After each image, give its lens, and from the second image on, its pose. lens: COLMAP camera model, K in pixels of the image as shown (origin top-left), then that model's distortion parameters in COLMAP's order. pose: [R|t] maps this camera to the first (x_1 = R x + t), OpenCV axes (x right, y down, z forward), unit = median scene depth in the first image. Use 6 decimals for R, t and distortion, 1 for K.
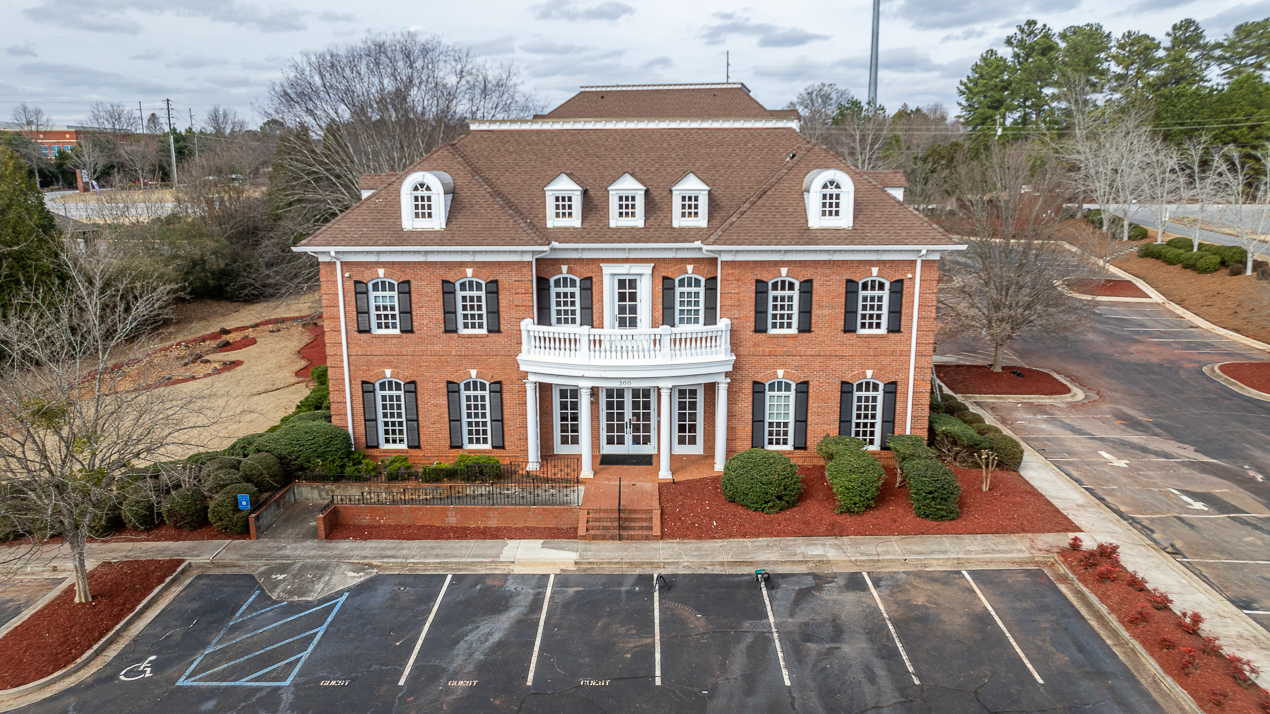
lens RADIAL K [[901.3, 0, 635.0], [0, 901.3, 346.4], [0, 0, 1]] dist [-0.006174, -0.006839]
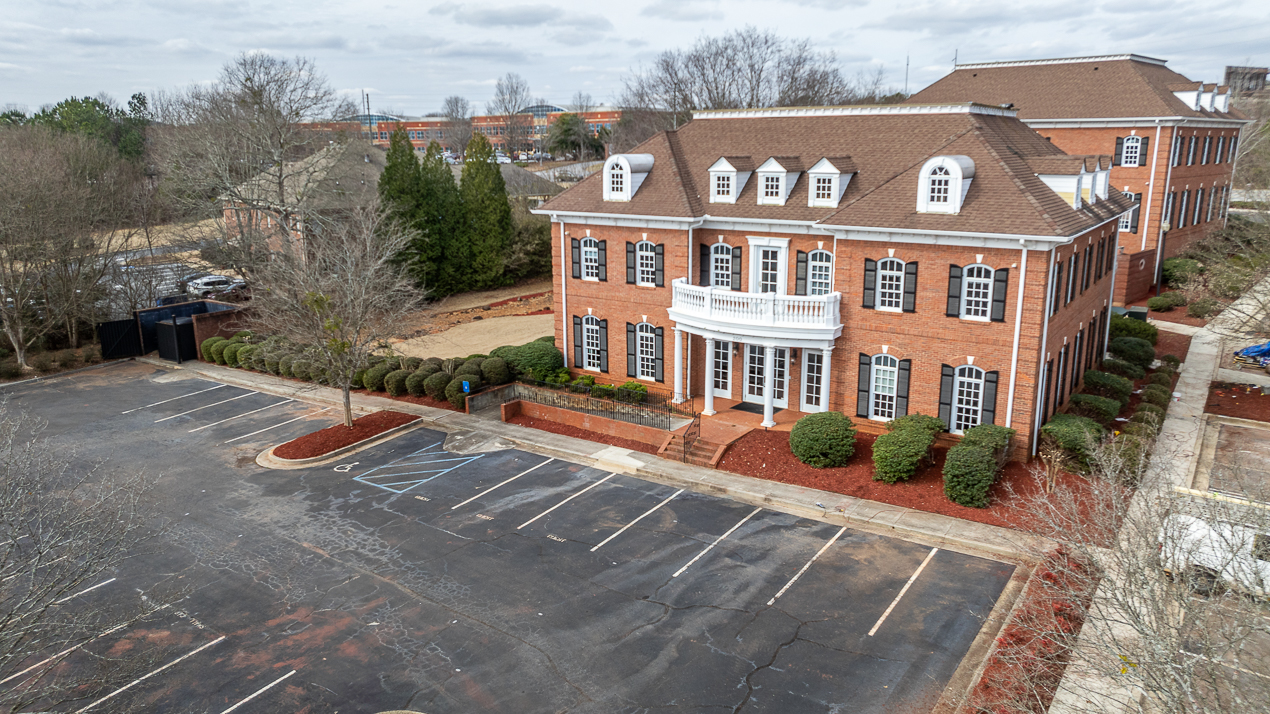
lens RADIAL K [[884.1, 0, 660.9], [0, 884.1, 357.0], [0, 0, 1]] dist [-0.052909, -0.001789]
pose [[0.838251, 0.127584, -0.530149, 0.492611], [-0.109376, 0.991824, 0.065747, 0.000210], [0.534203, 0.002873, 0.845352, -0.016298]]
